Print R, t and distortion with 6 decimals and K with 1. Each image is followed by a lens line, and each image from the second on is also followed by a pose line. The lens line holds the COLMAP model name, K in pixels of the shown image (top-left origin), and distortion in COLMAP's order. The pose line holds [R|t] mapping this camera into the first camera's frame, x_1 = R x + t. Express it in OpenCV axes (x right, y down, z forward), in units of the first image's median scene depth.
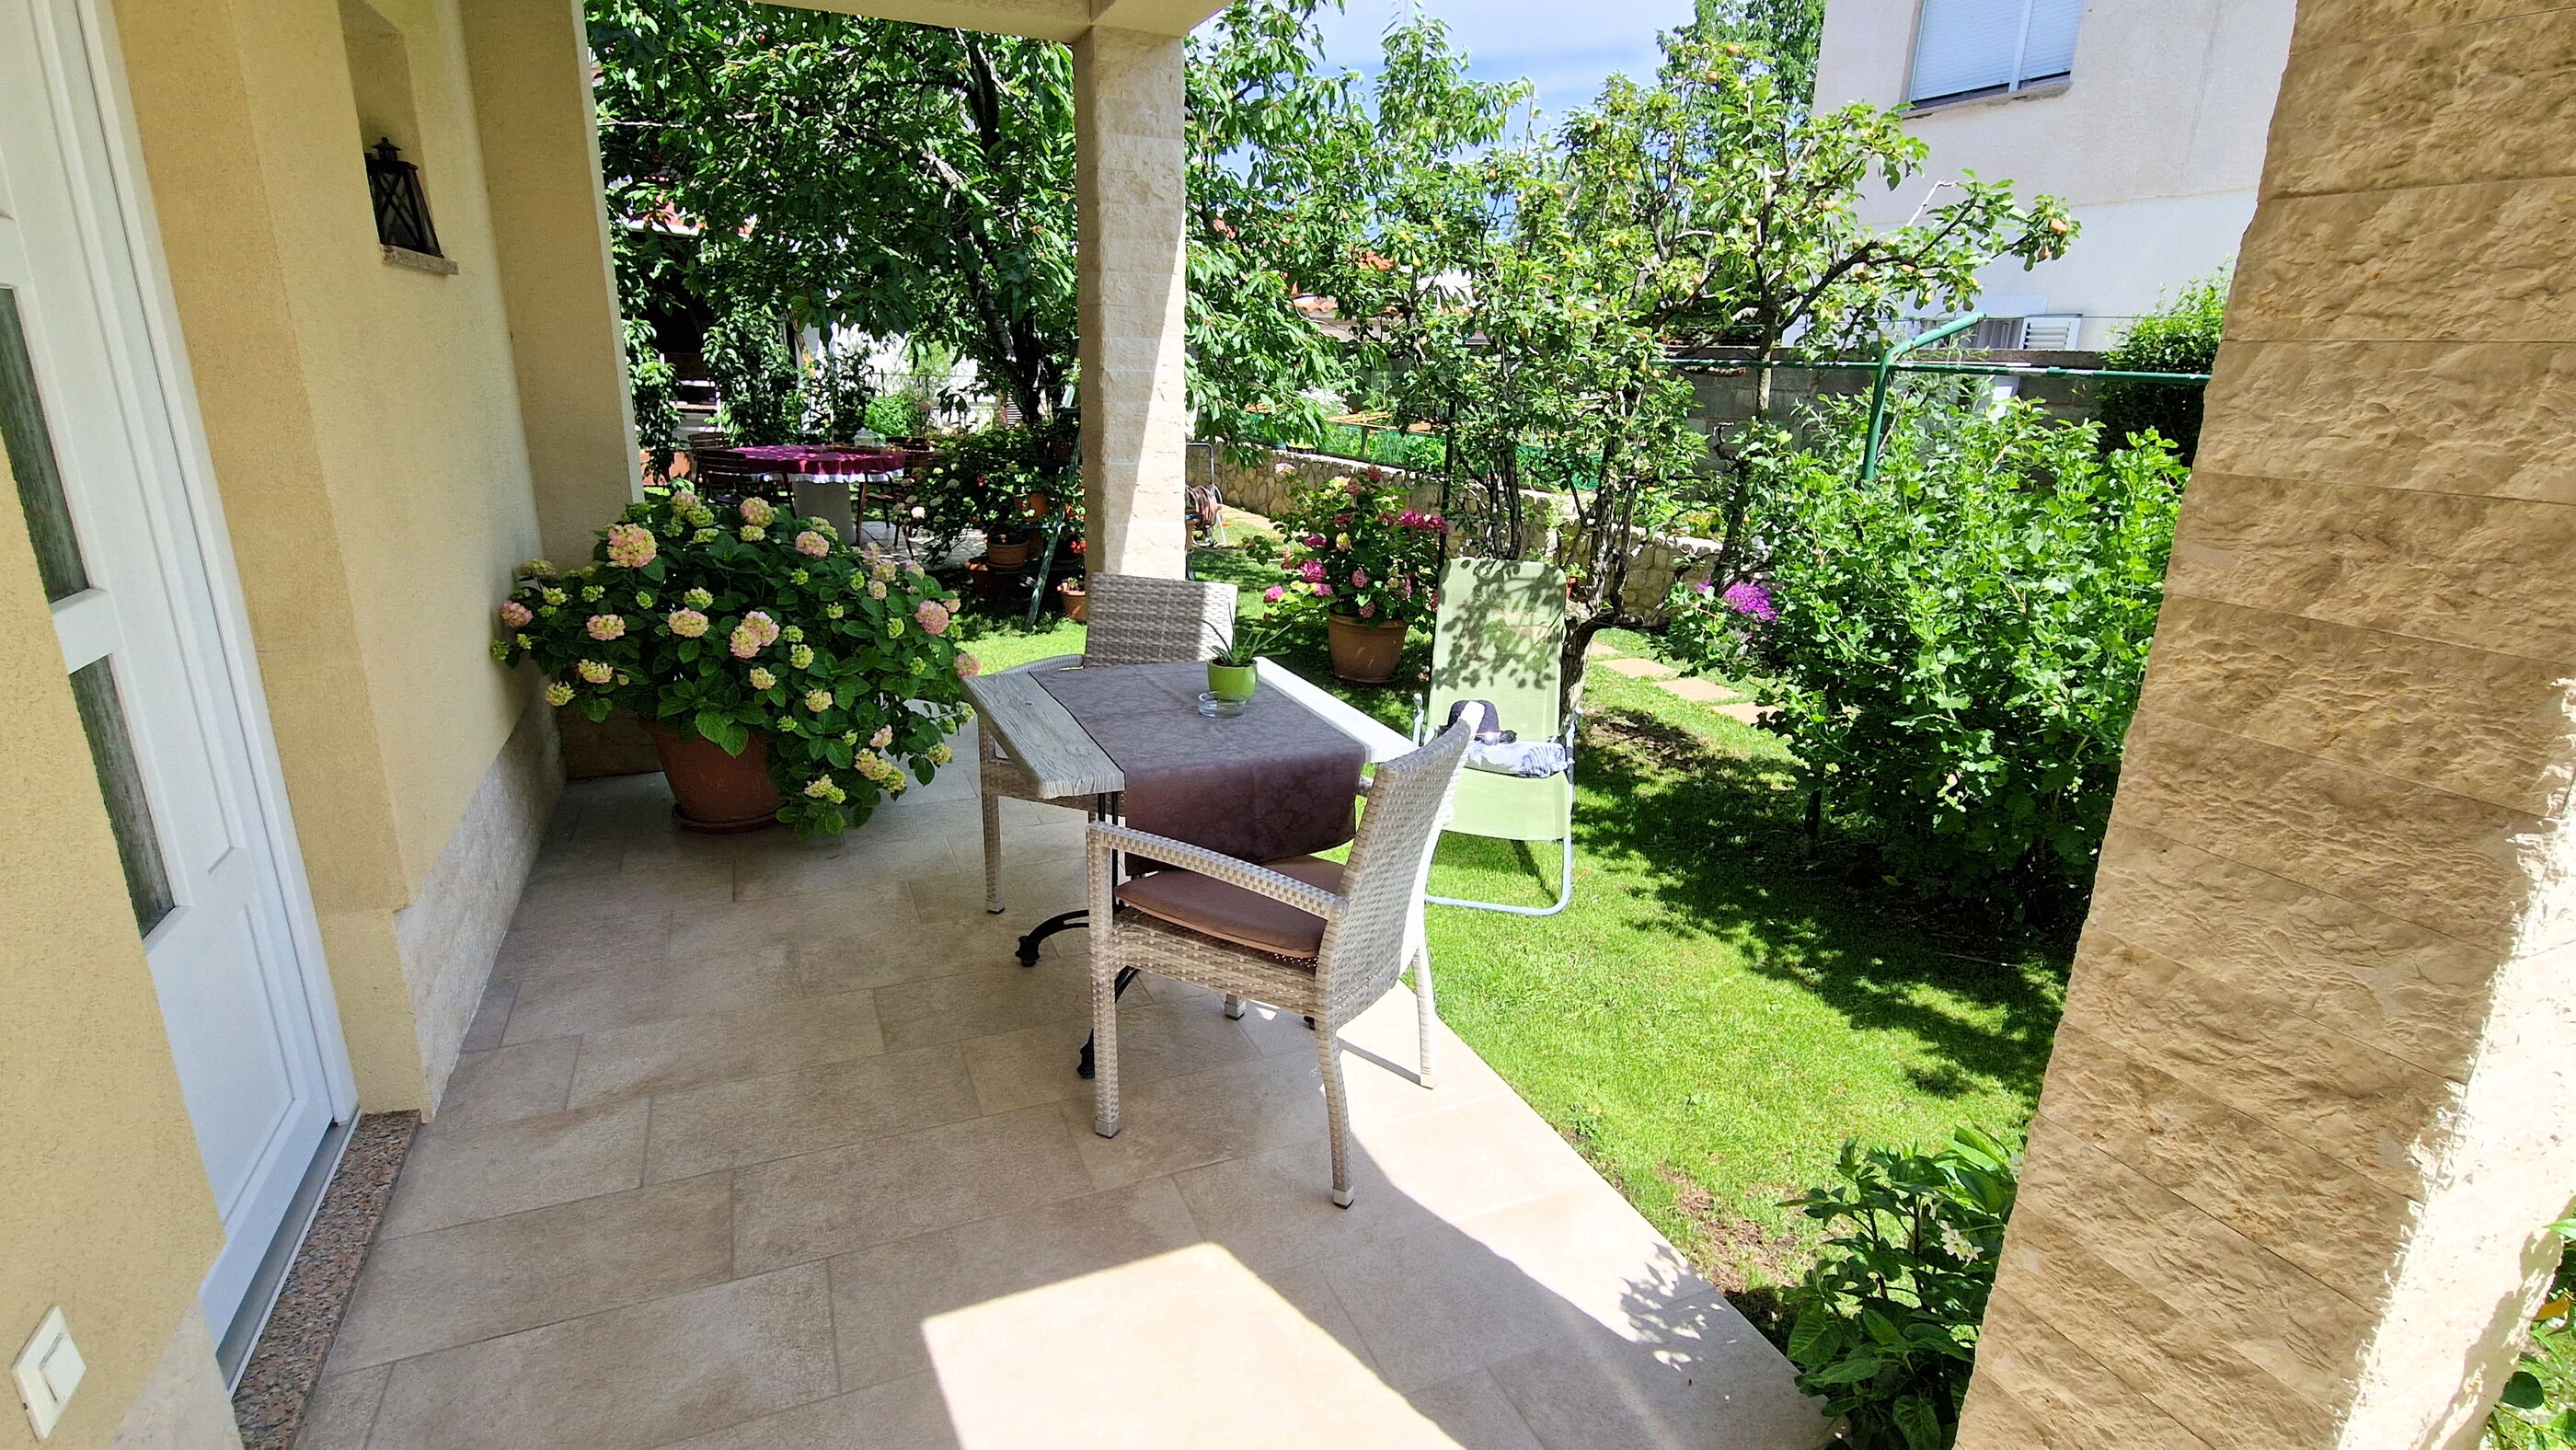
lens RADIAL K [[1213.5, 0, 1284.2], [0, 1213.5, 731.3], [0, 0, 1]] dist [-0.000589, -0.002011]
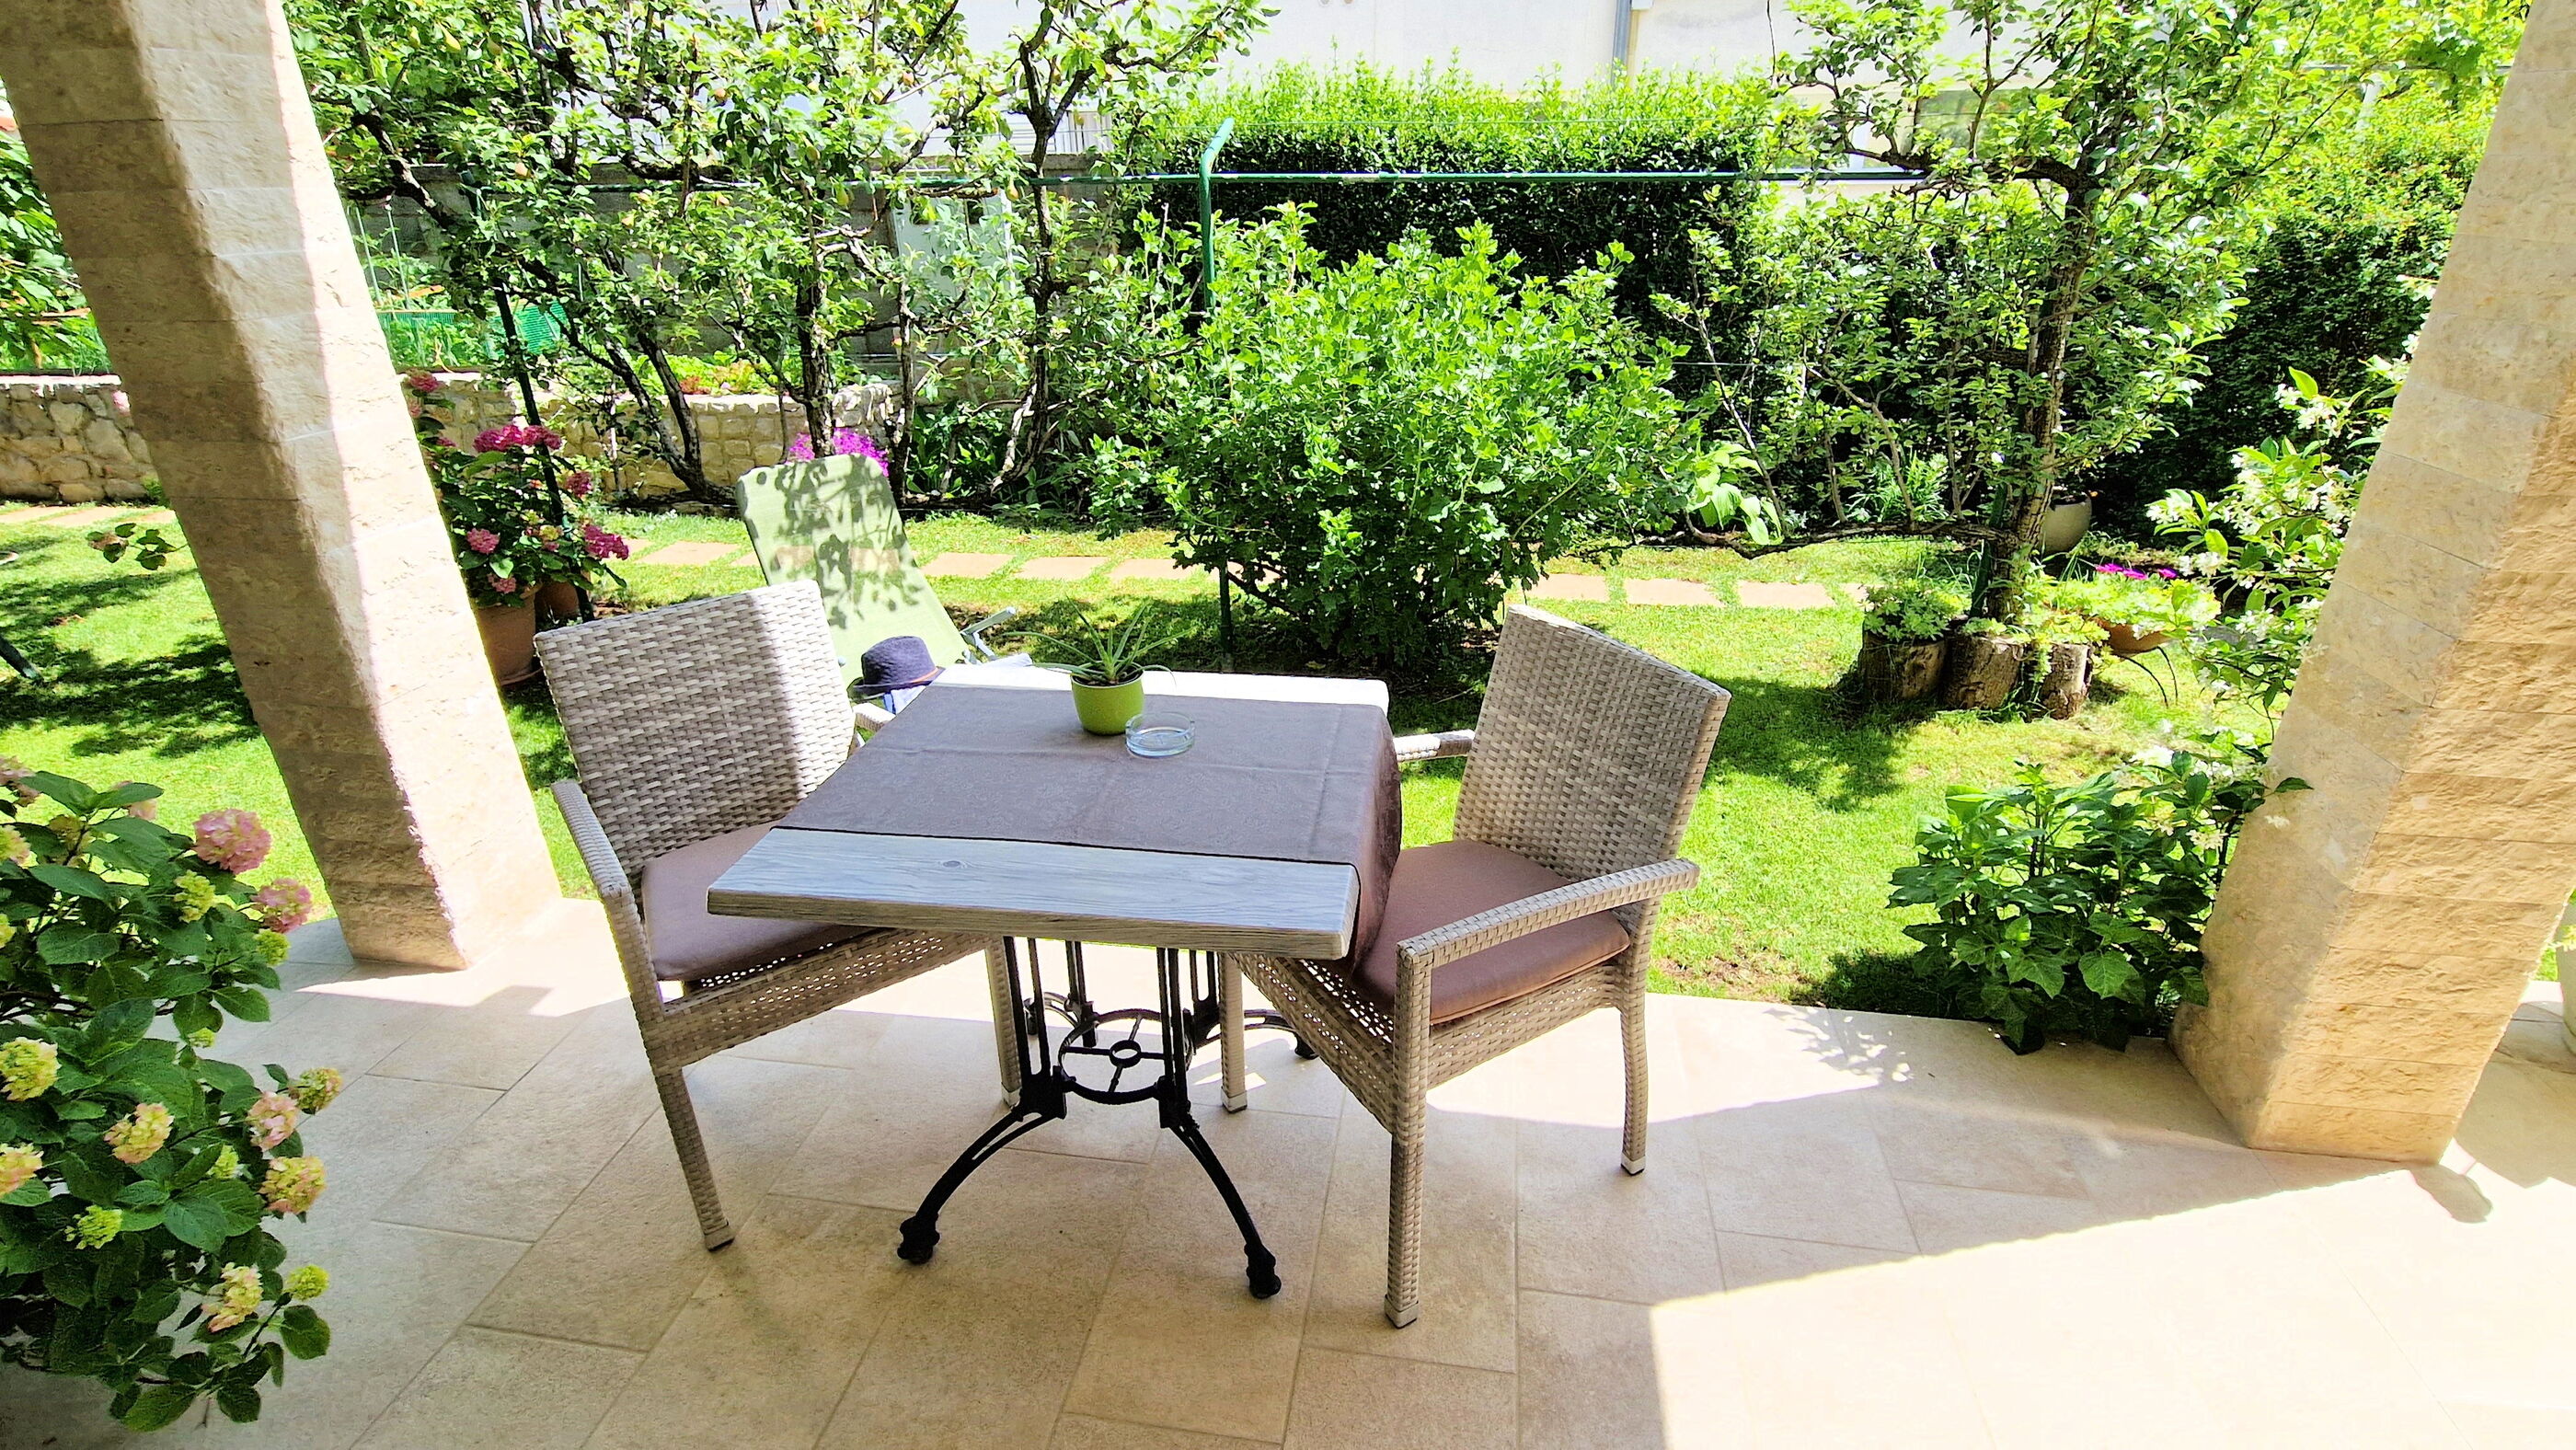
lens RADIAL K [[1213.5, 0, 1284.2], [0, 1213.5, 731.3], [0, 0, 1]] dist [-0.000589, -0.002011]
pose [[0.536248, -0.387262, 0.749978, -0.361674], [0.279366, 0.919888, 0.275246, -0.132247], [-0.796488, 0.061918, 0.601476, 0.360921]]
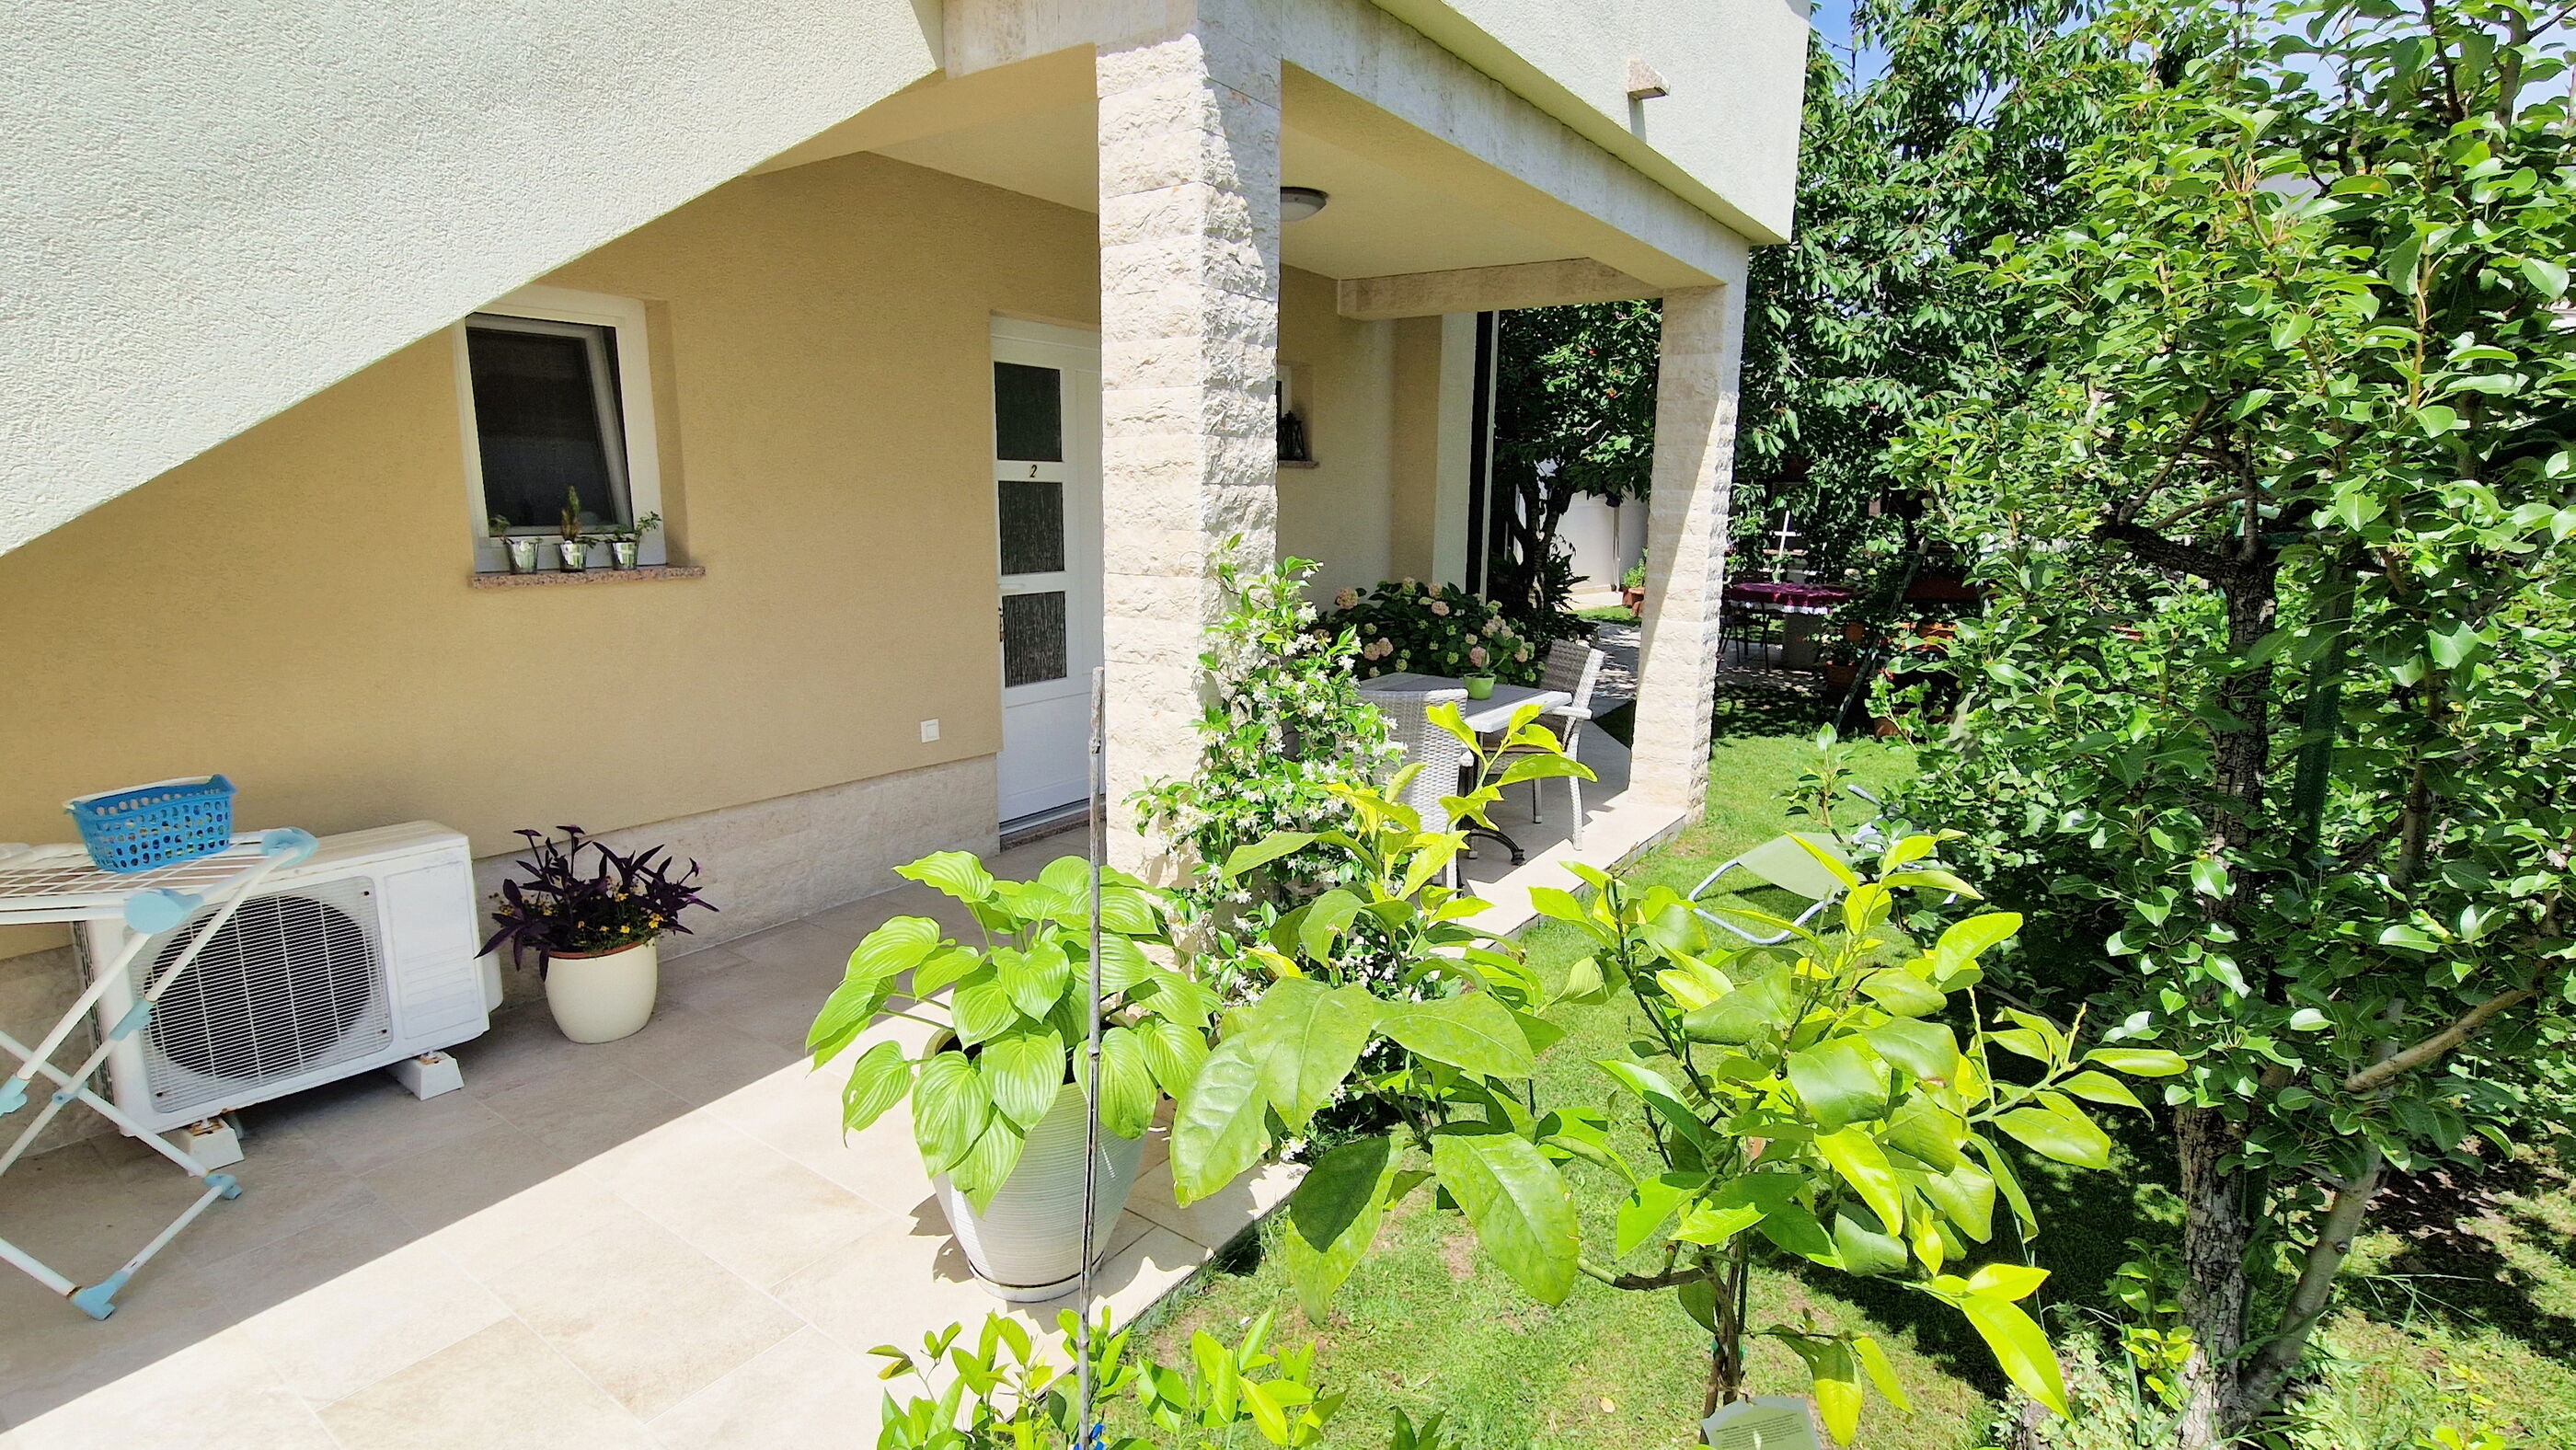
lens RADIAL K [[1213.5, 0, 1284.2], [0, 1213.5, 731.3], [0, 0, 1]] dist [-0.000589, -0.002011]
pose [[0.509318, 0.144068, -0.848433, 0.935678], [-0.251128, 0.967858, 0.013594, 0.046334], [0.823122, 0.206142, 0.529128, -0.070616]]
